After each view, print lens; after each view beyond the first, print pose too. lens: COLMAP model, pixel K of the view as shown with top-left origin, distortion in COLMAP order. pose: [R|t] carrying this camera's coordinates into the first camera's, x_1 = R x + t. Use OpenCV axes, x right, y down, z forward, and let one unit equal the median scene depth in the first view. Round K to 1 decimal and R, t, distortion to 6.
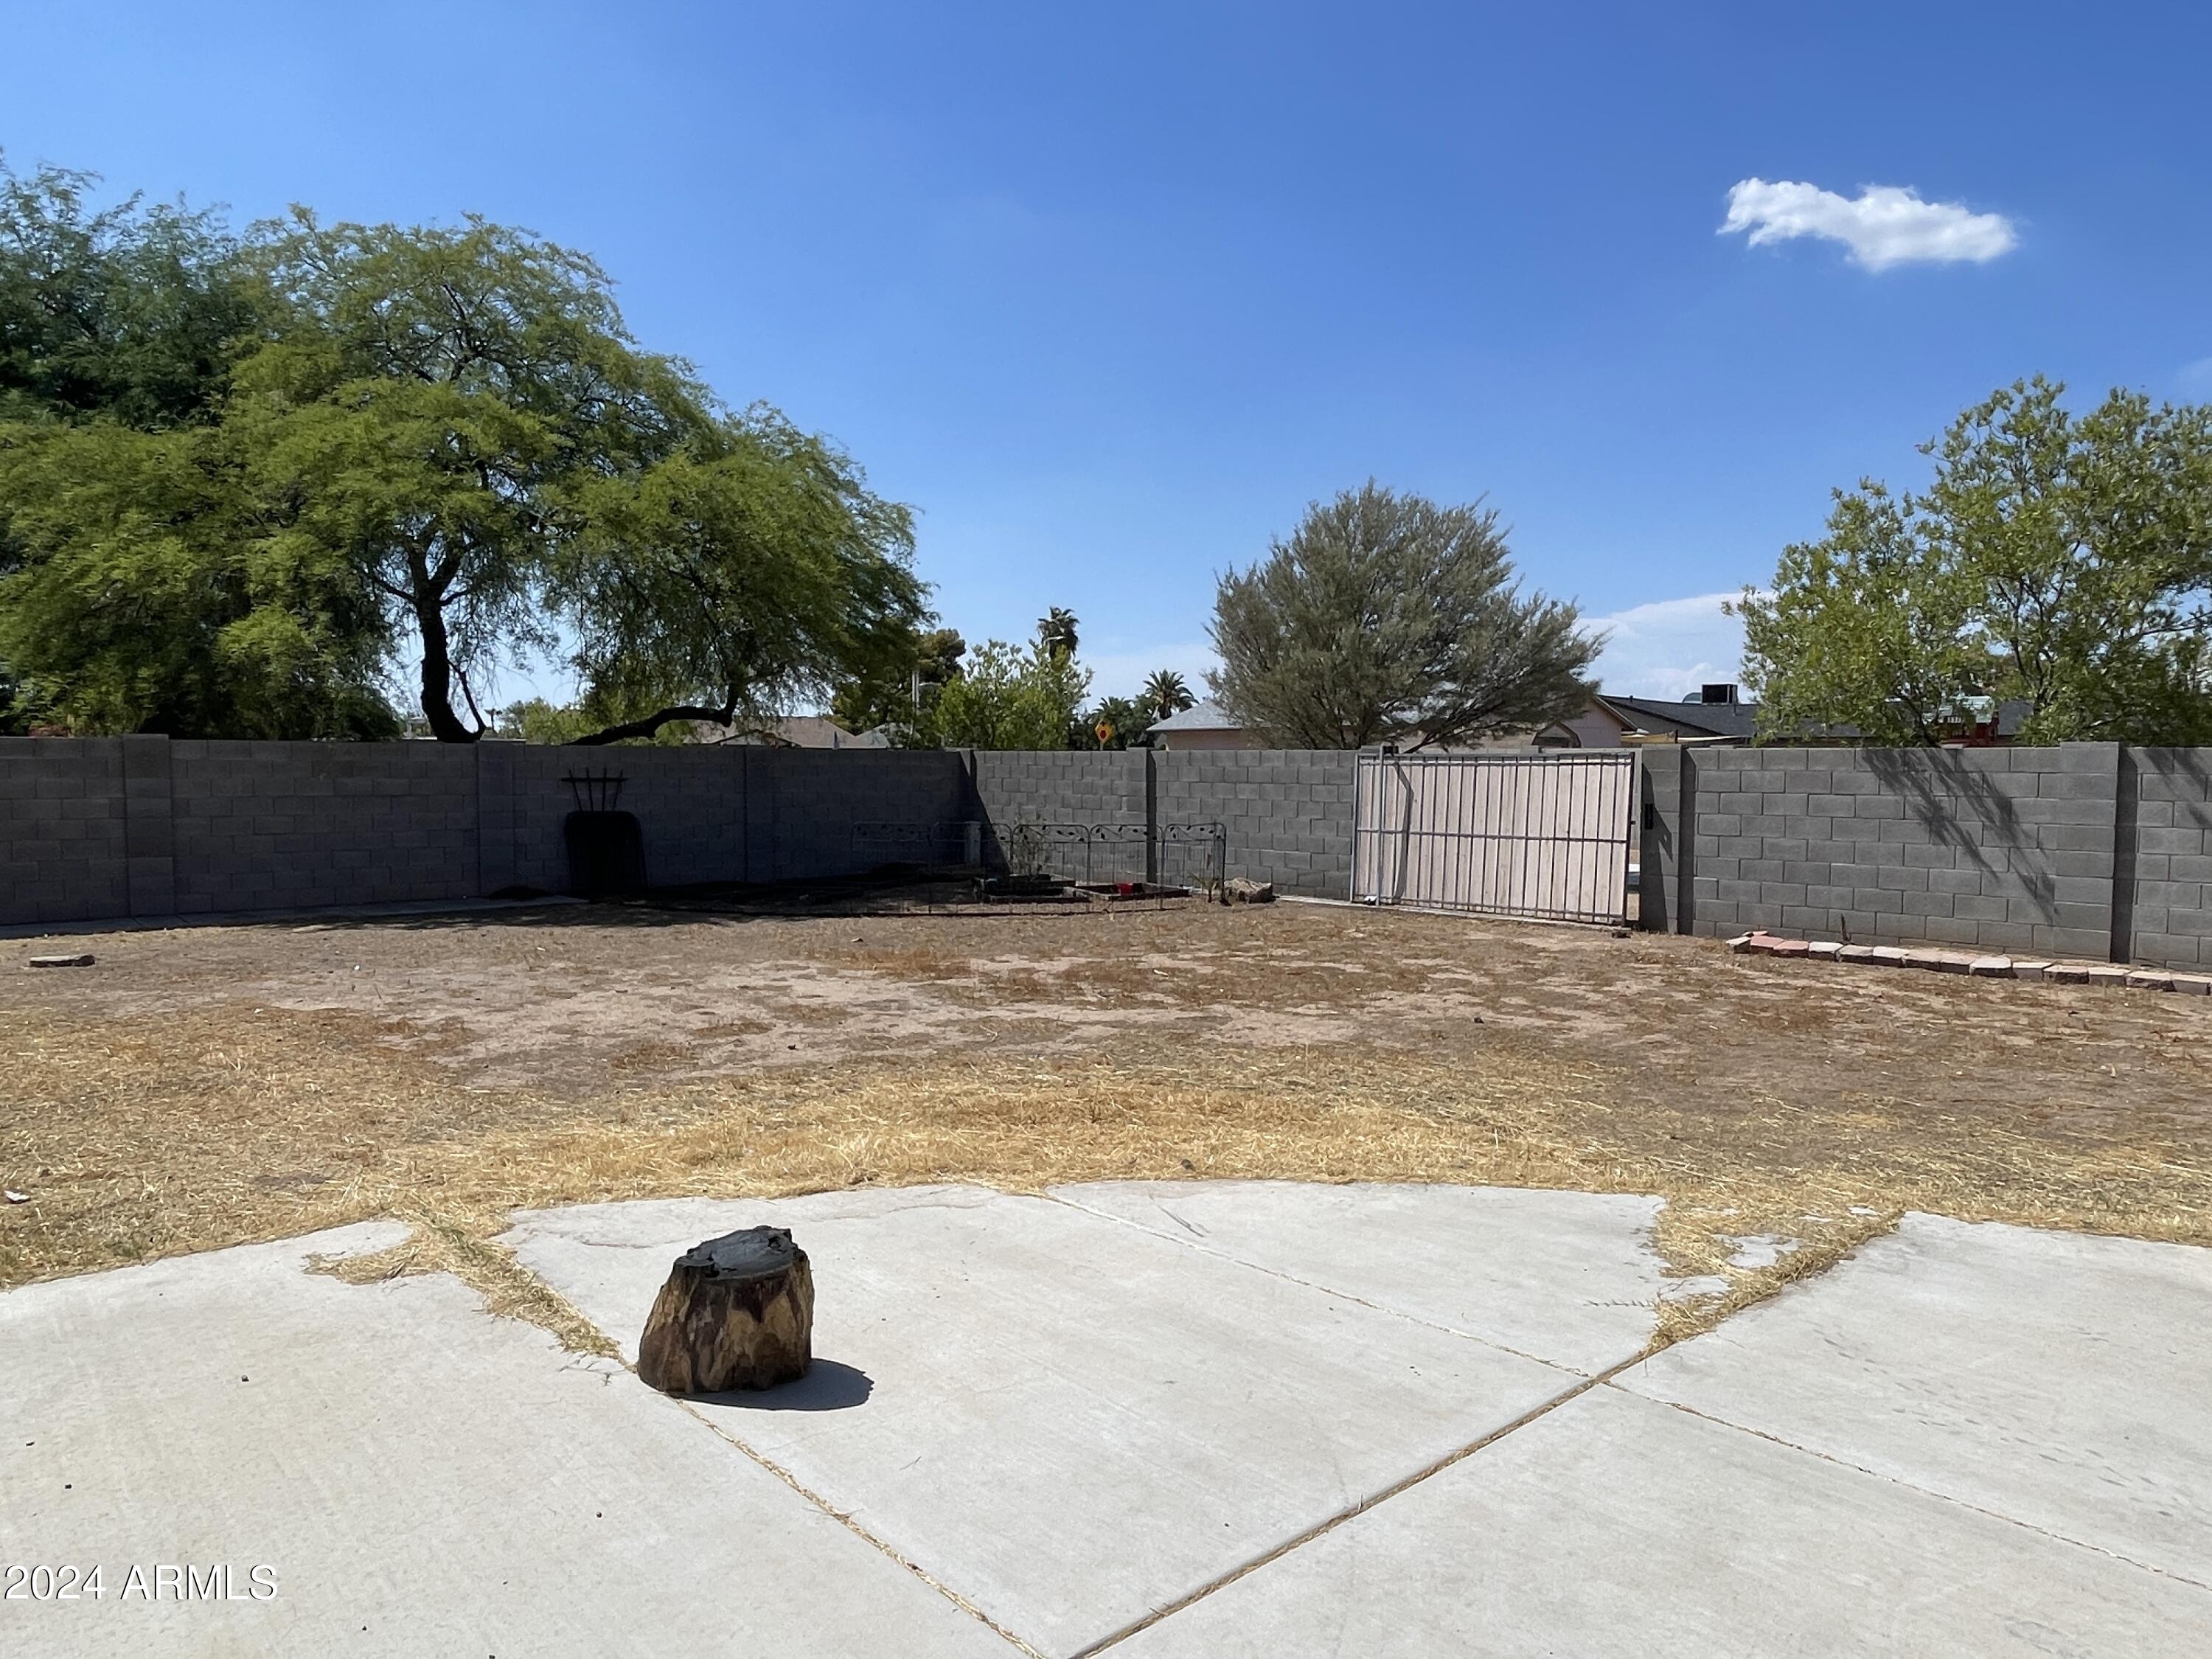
lens RADIAL K [[1414.5, 0, 1116.3], [0, 1414.5, 826.9], [0, 0, 1]] dist [0.013683, -0.015181]
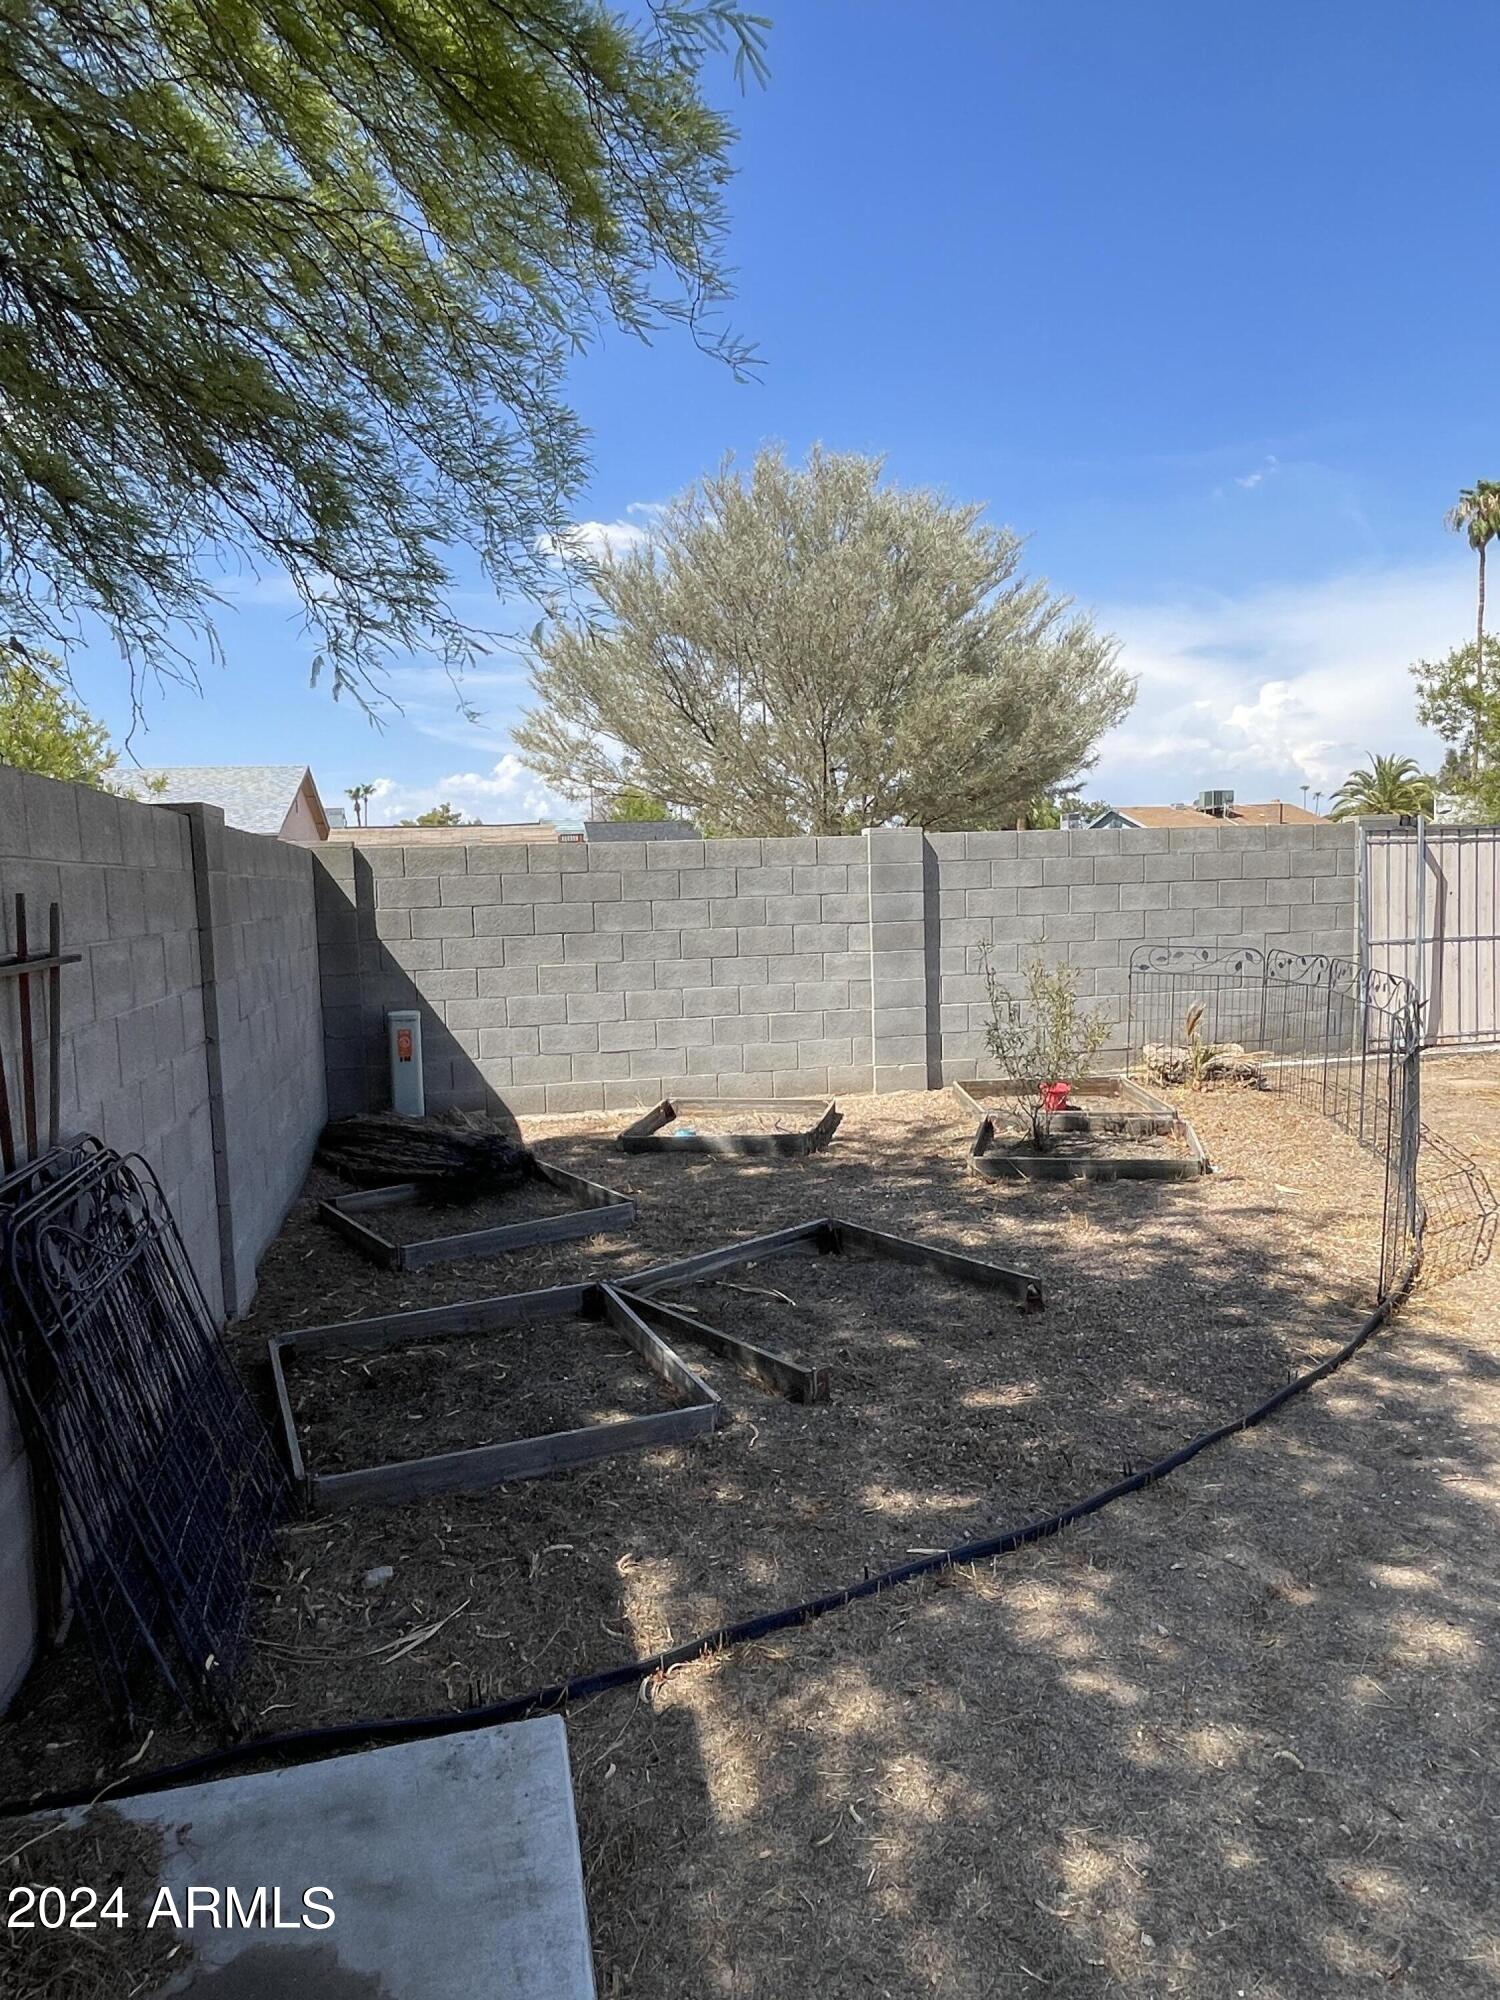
lens RADIAL K [[1278.9, 0, 745.5], [0, 1278.9, 995.0], [0, 0, 1]] dist [0.013683, -0.015181]
pose [[0.534973, -0.095676, 0.839434, -0.562918], [0.073913, 0.995058, 0.066309, -0.039810], [-0.841630, 0.026572, 0.539401, 1.045072]]
